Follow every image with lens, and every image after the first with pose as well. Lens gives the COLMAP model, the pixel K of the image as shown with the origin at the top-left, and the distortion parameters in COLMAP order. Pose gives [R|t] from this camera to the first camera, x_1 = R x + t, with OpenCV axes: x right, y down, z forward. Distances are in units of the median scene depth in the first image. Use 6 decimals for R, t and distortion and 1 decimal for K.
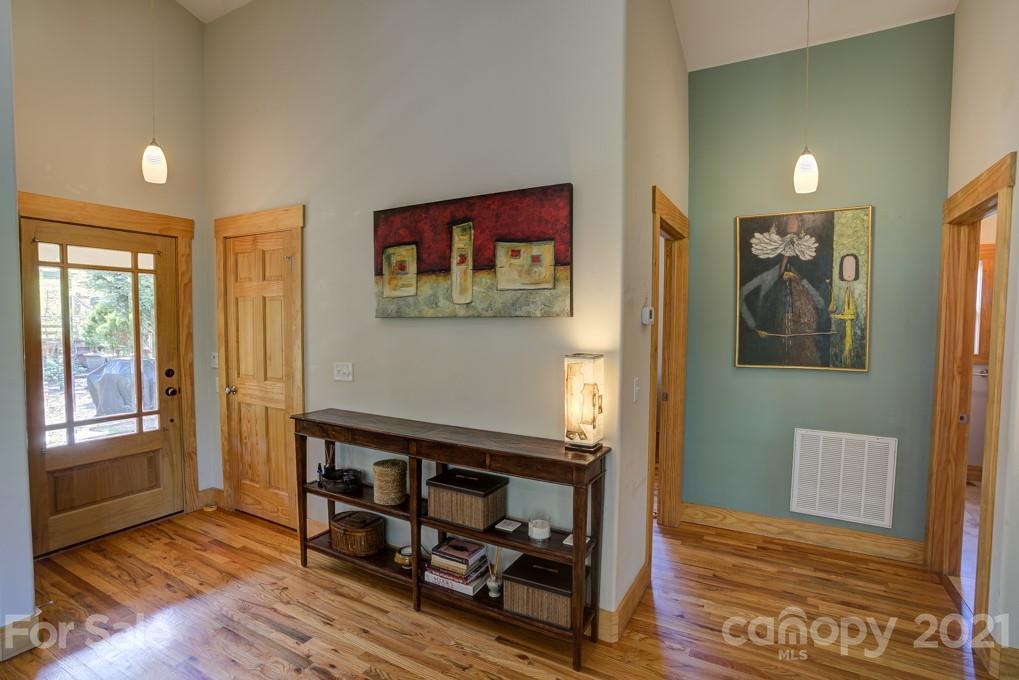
lens RADIAL K [[500.3, 0, 509.6], [0, 500.3, 342.4], [0, 0, 1]] dist [-0.082964, 0.035806]
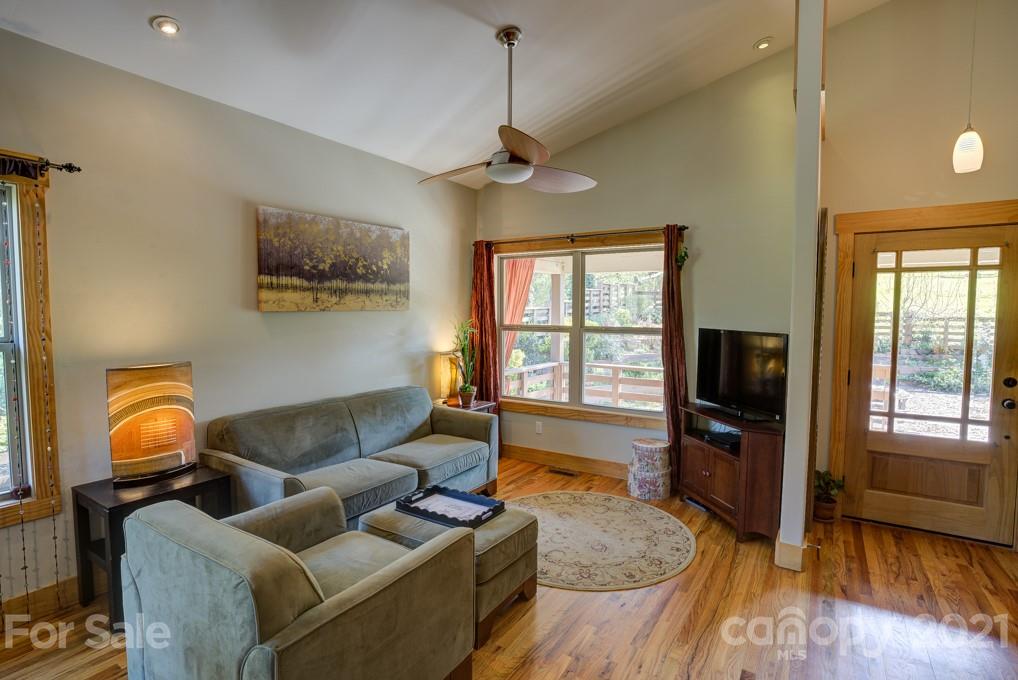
lens RADIAL K [[499.8, 0, 509.1], [0, 499.8, 342.4], [0, 0, 1]] dist [-0.082964, 0.035806]
pose [[-0.068376, 0.052160, -0.996295, 0.220814], [-0.053657, 0.996995, 0.055879, -0.008101], [0.996216, 0.057279, -0.065372, 0.174700]]
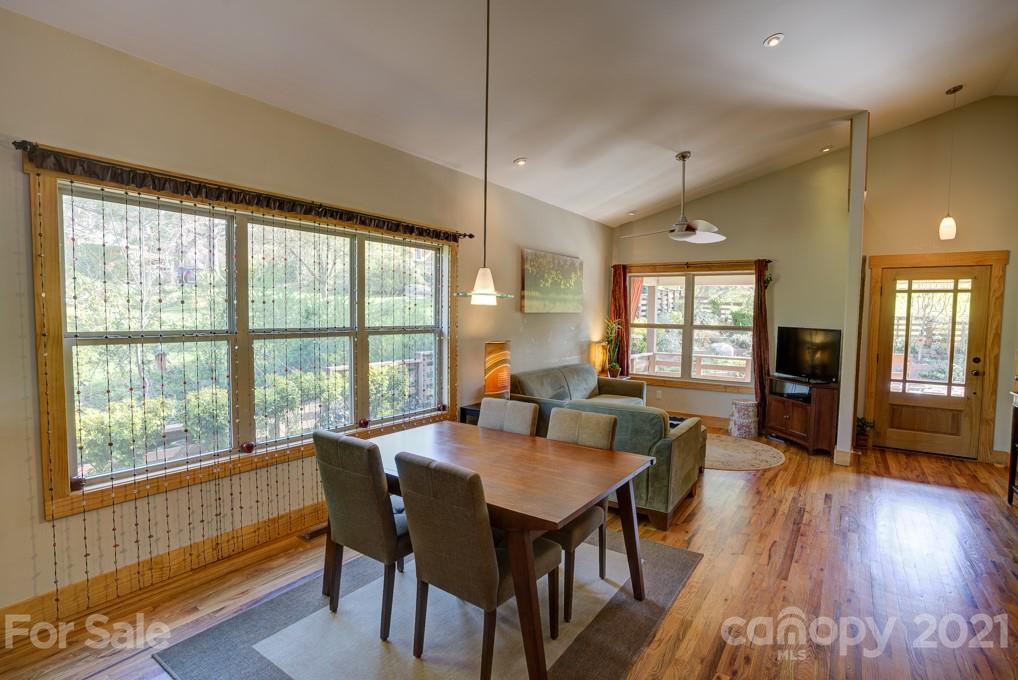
lens RADIAL K [[499.8, 0, 509.1], [0, 499.8, 342.4], [0, 0, 1]] dist [-0.082964, 0.035806]
pose [[-0.105294, 0.050010, -0.993183, 0.934744], [-0.063033, 0.996391, 0.056854, 0.019378], [0.992441, 0.068590, -0.101762, -0.266502]]
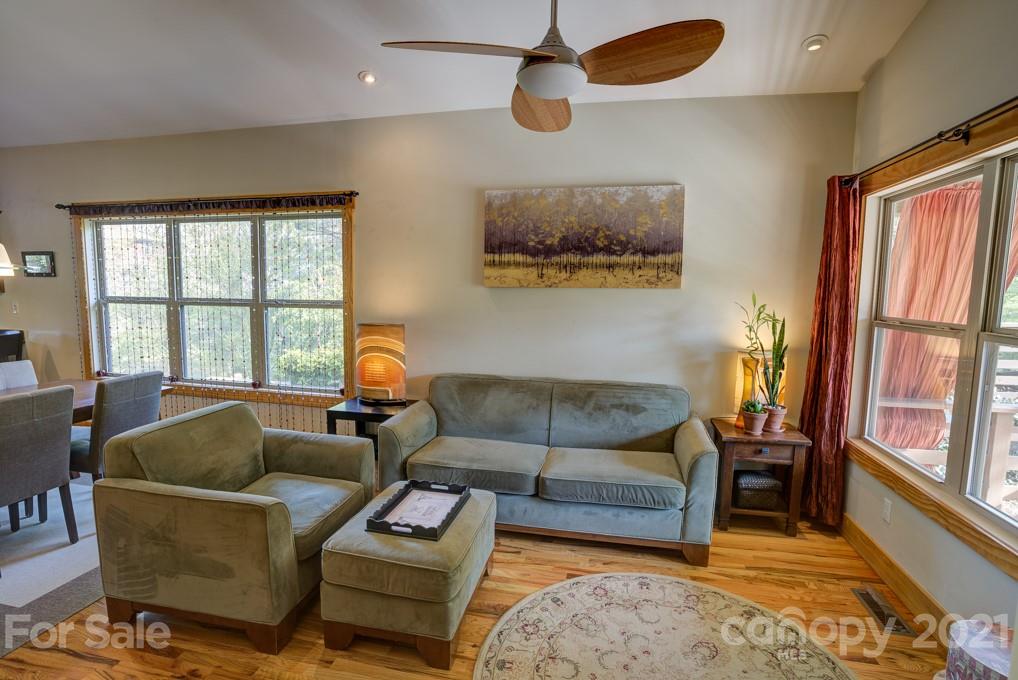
lens RADIAL K [[499.8, 0, 509.1], [0, 499.8, 342.4], [0, 0, 1]] dist [-0.082964, 0.035806]
pose [[-0.958480, 0.007008, -0.285074, -0.470098], [-0.037609, 0.987858, 0.150736, -0.035955], [0.282669, 0.155199, -0.946579, 0.705597]]
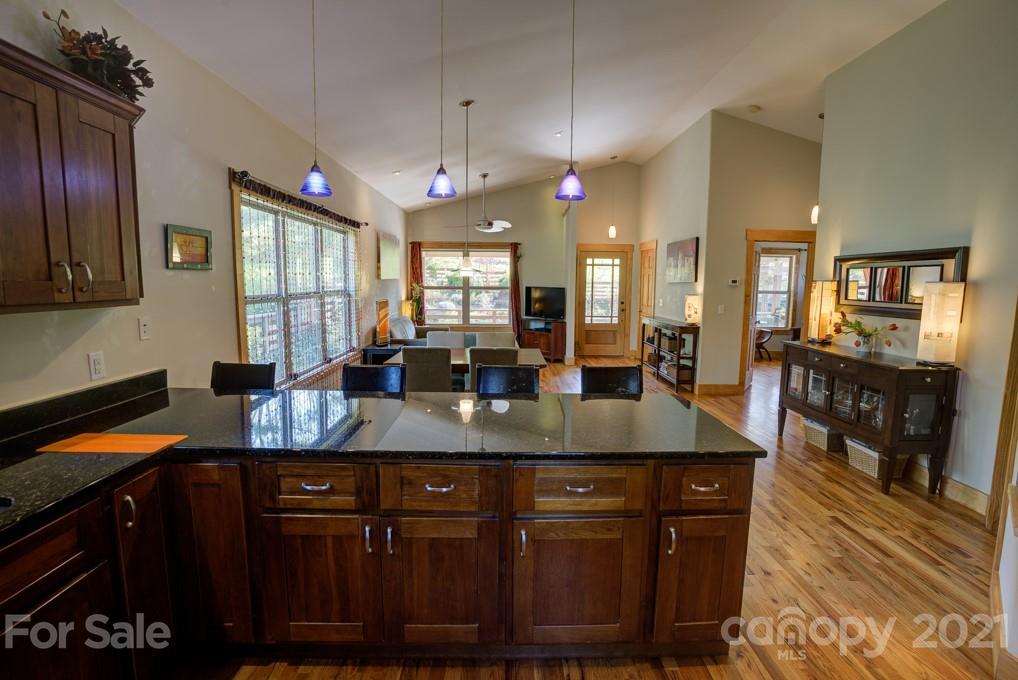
lens RADIAL K [[499.8, 0, 509.1], [0, 499.8, 342.4], [0, 0, 1]] dist [-0.082964, 0.035806]
pose [[0.497897, 0.105202, -0.860832, 1.516909], [-0.048128, 0.994437, 0.093694, 0.058168], [0.865900, -0.005220, 0.500190, -1.016004]]
